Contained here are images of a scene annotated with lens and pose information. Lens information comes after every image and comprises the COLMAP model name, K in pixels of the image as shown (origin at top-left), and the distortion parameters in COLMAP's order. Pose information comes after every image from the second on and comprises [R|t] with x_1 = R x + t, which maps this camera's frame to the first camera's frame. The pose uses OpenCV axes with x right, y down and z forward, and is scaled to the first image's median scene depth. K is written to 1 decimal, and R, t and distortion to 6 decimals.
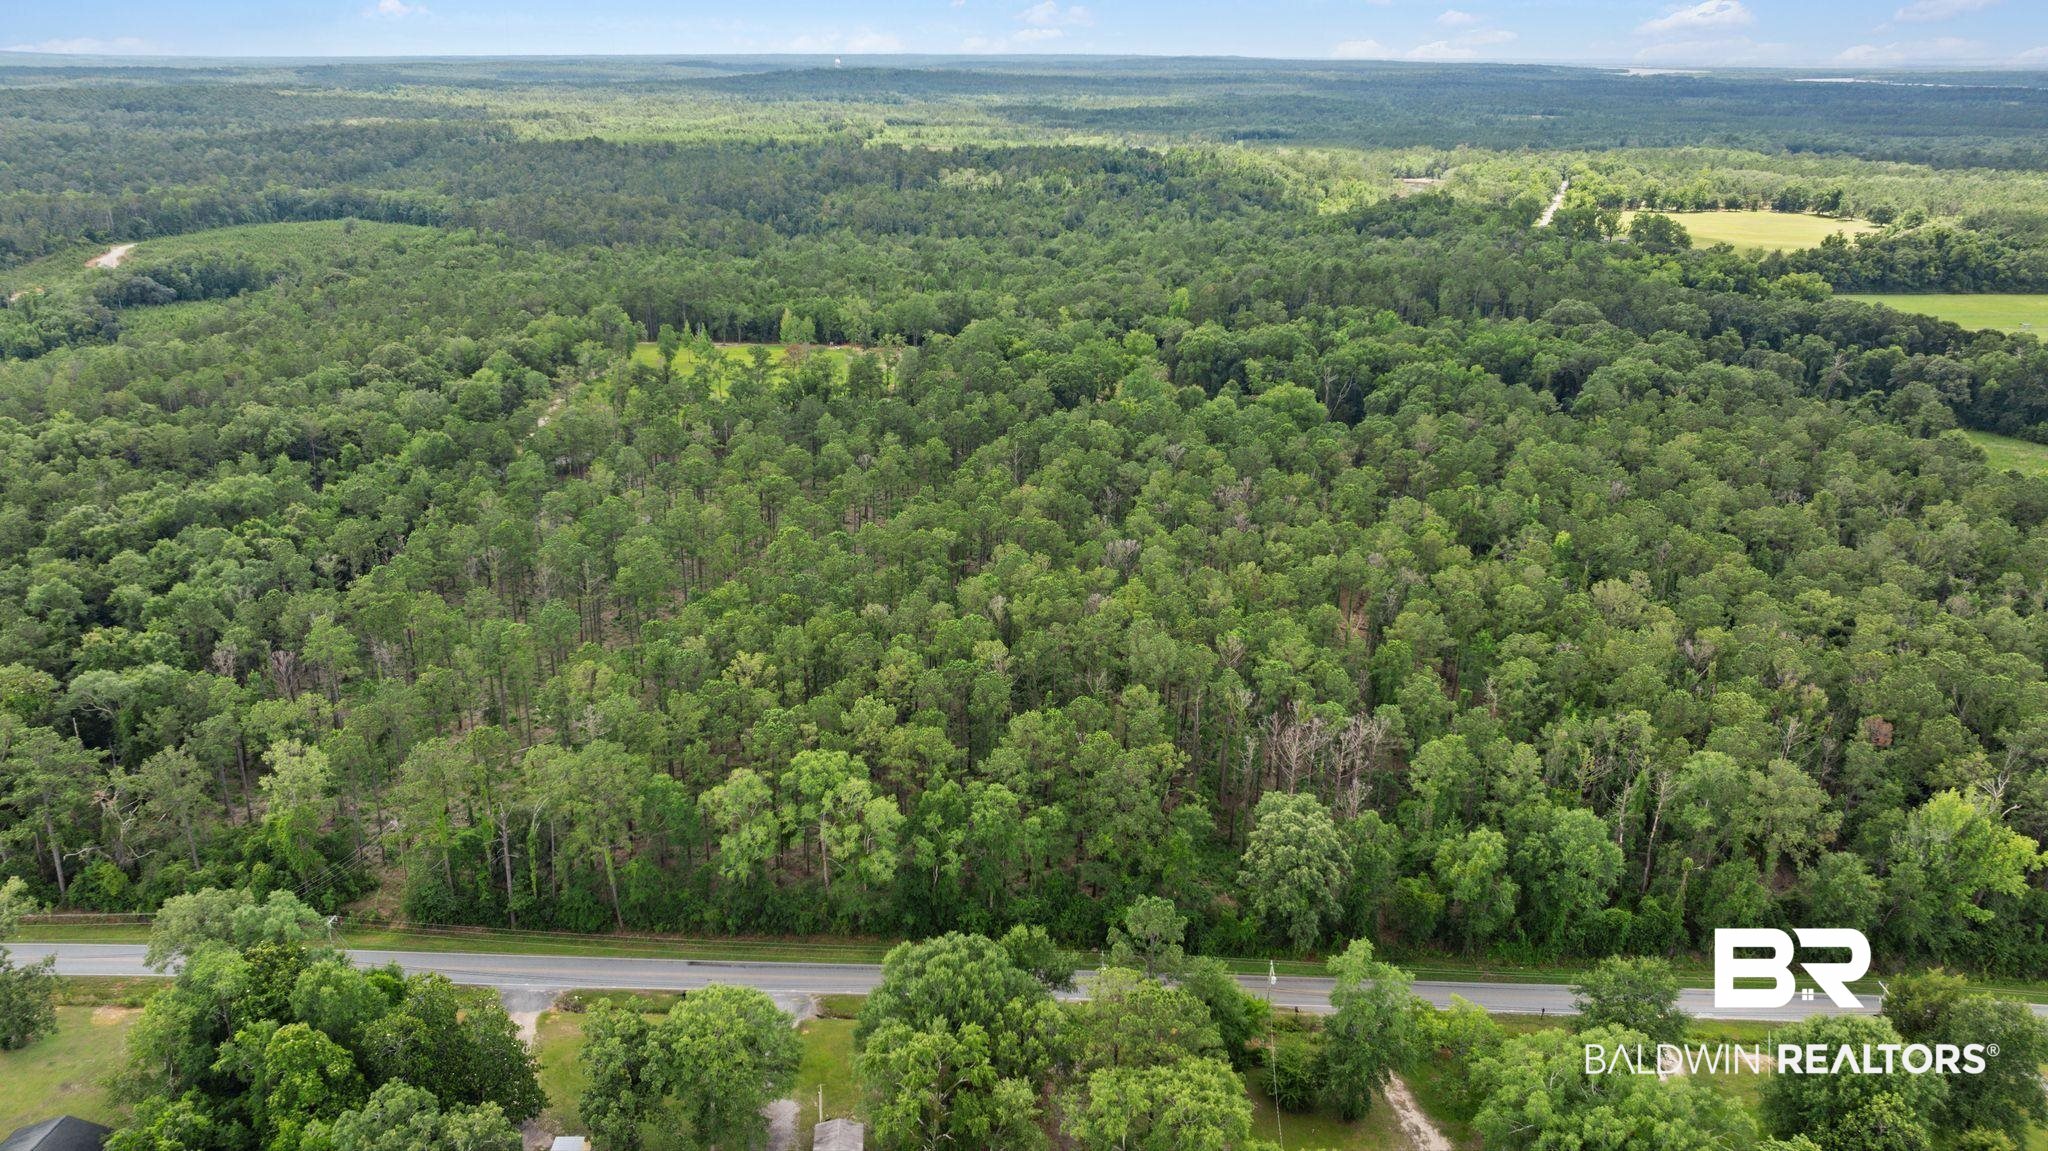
lens RADIAL K [[1514.8, 0, 1024.0], [0, 1514.8, 575.5], [0, 0, 1]] dist [-0.036423, 0.041809]
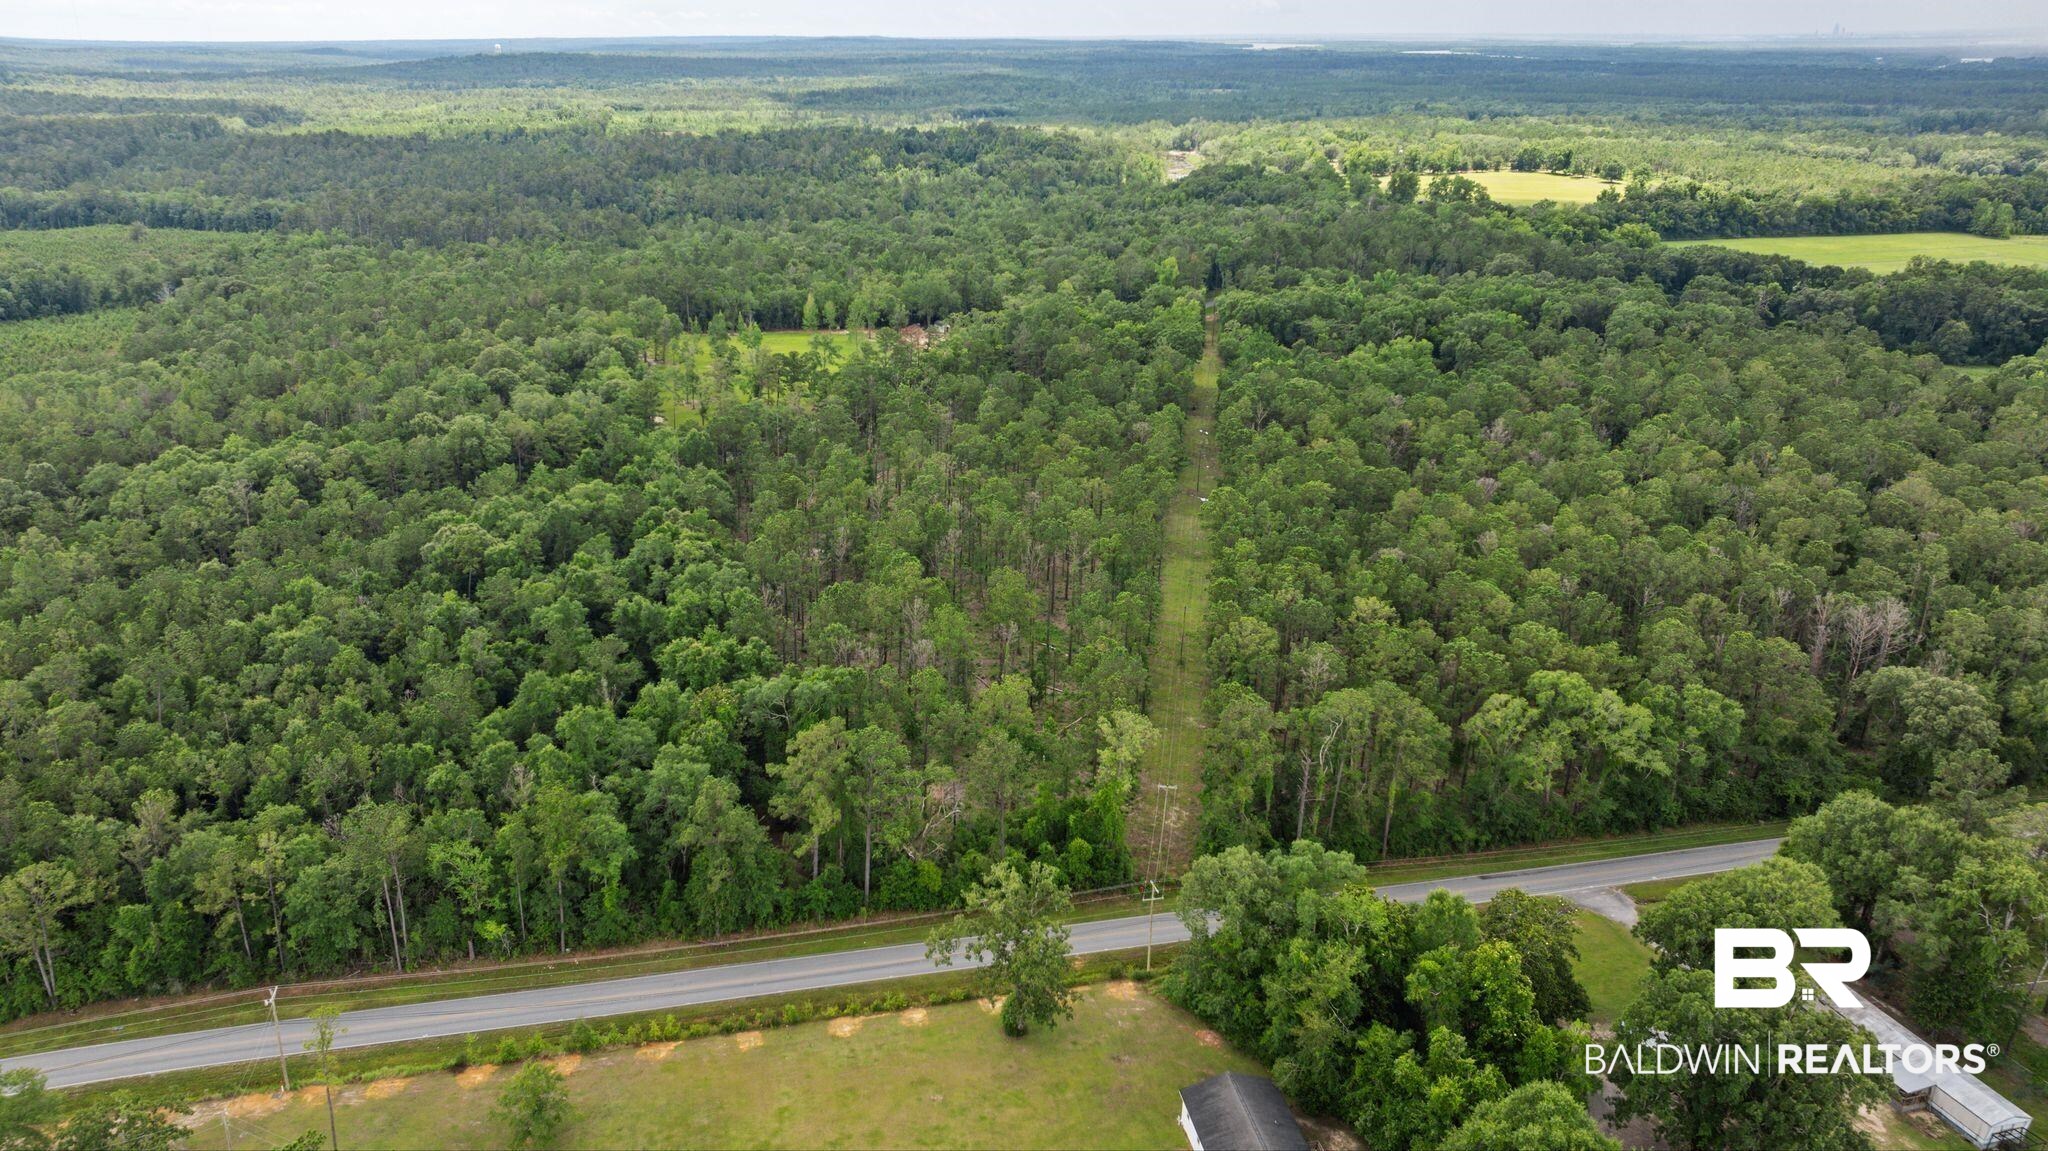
lens RADIAL K [[1514.8, 0, 1024.0], [0, 1514.8, 575.5], [0, 0, 1]] dist [-0.036423, 0.041809]
pose [[0.972454, -0.086239, 0.216556, -0.117698], [0.083738, 0.996272, 0.020718, -0.000886], [-0.217536, -0.002013, 0.976050, 0.003092]]
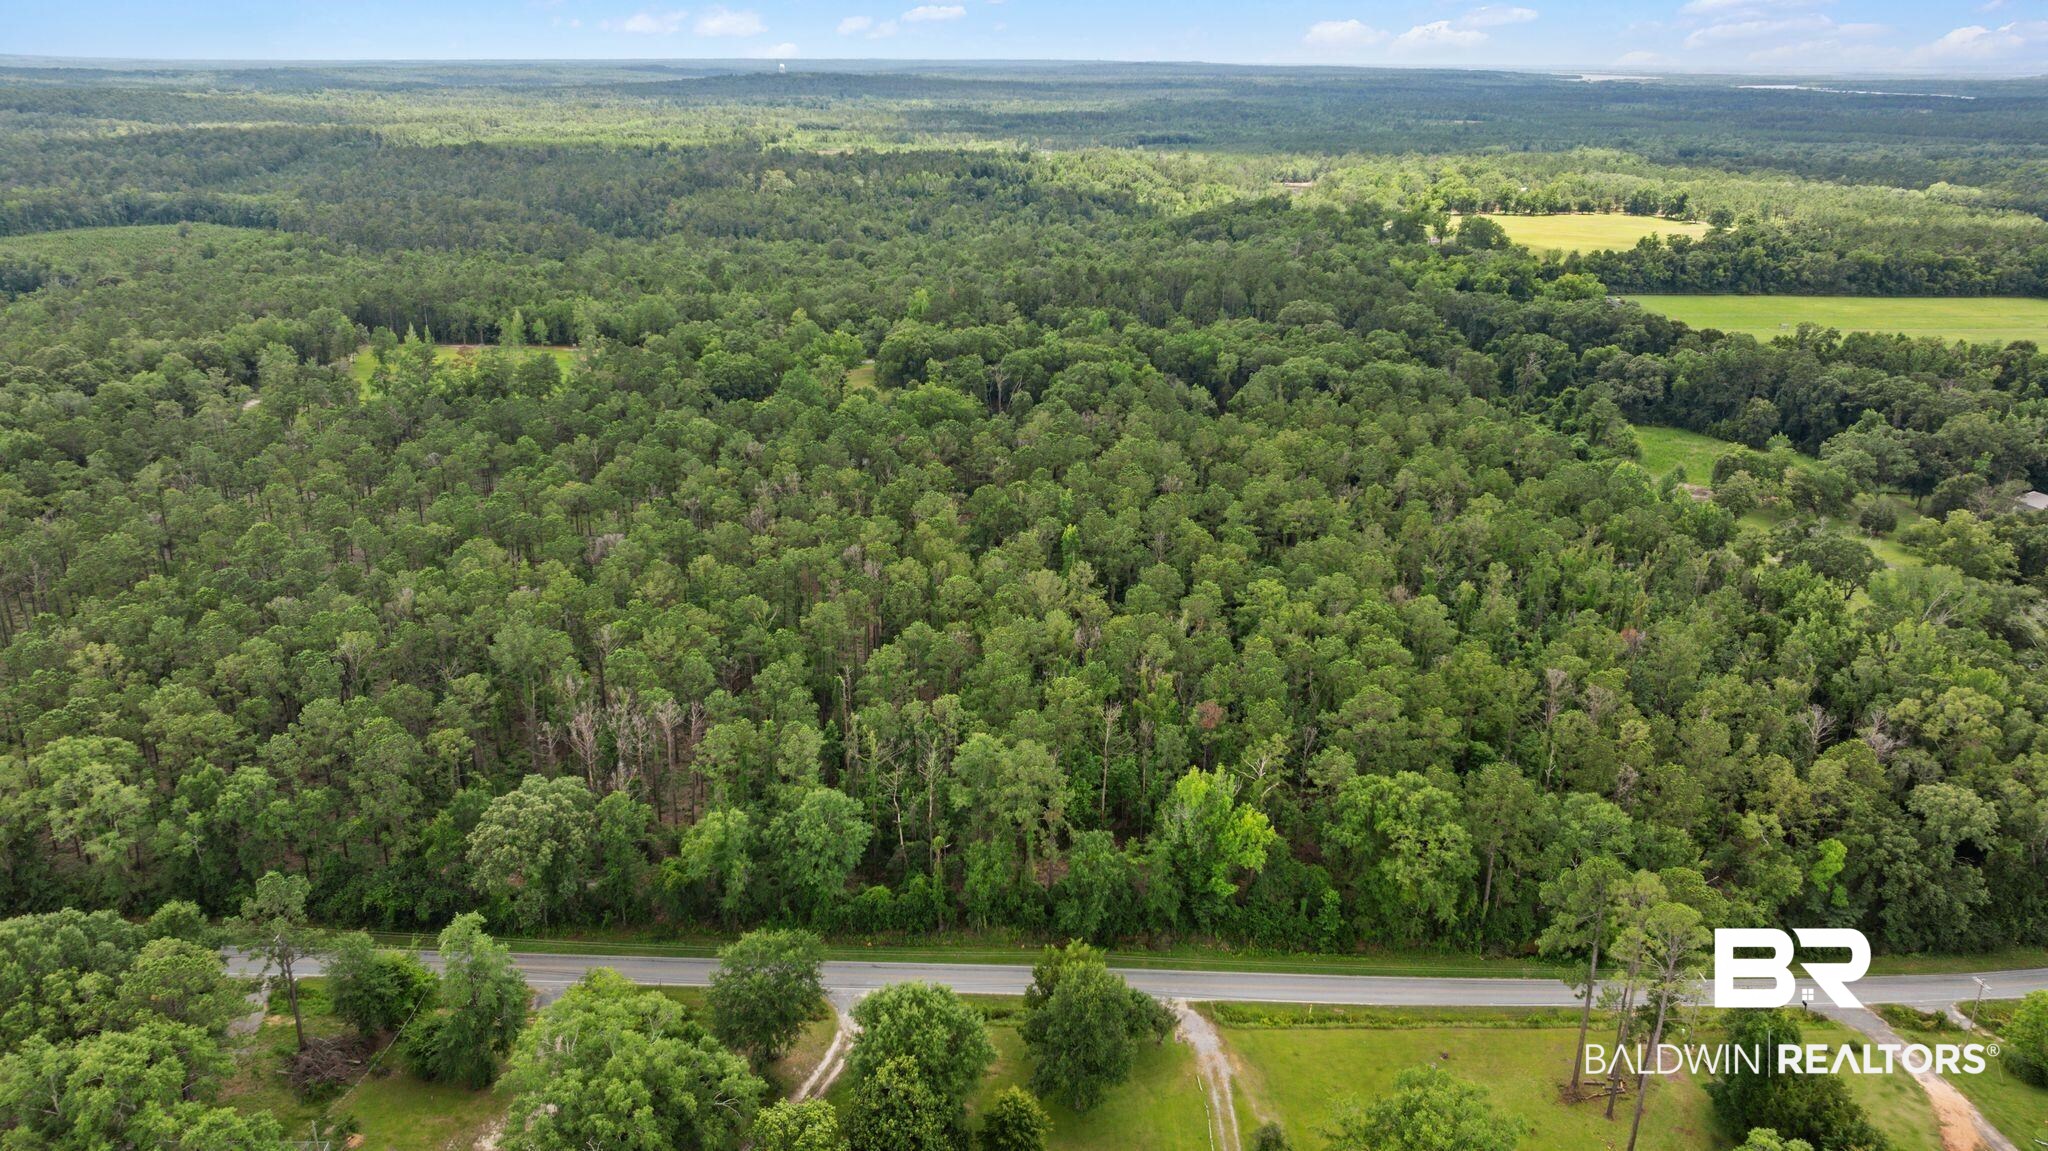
lens RADIAL K [[1502.7, 0, 1024.0], [0, 1502.7, 575.5], [0, 0, 1]] dist [-0.031973, 0.042759]
pose [[0.999746, -0.005343, 0.021916, 0.069938], [0.005361, 0.999985, -0.000729, 0.001387], [-0.021912, 0.000846, 0.999760, -0.004554]]
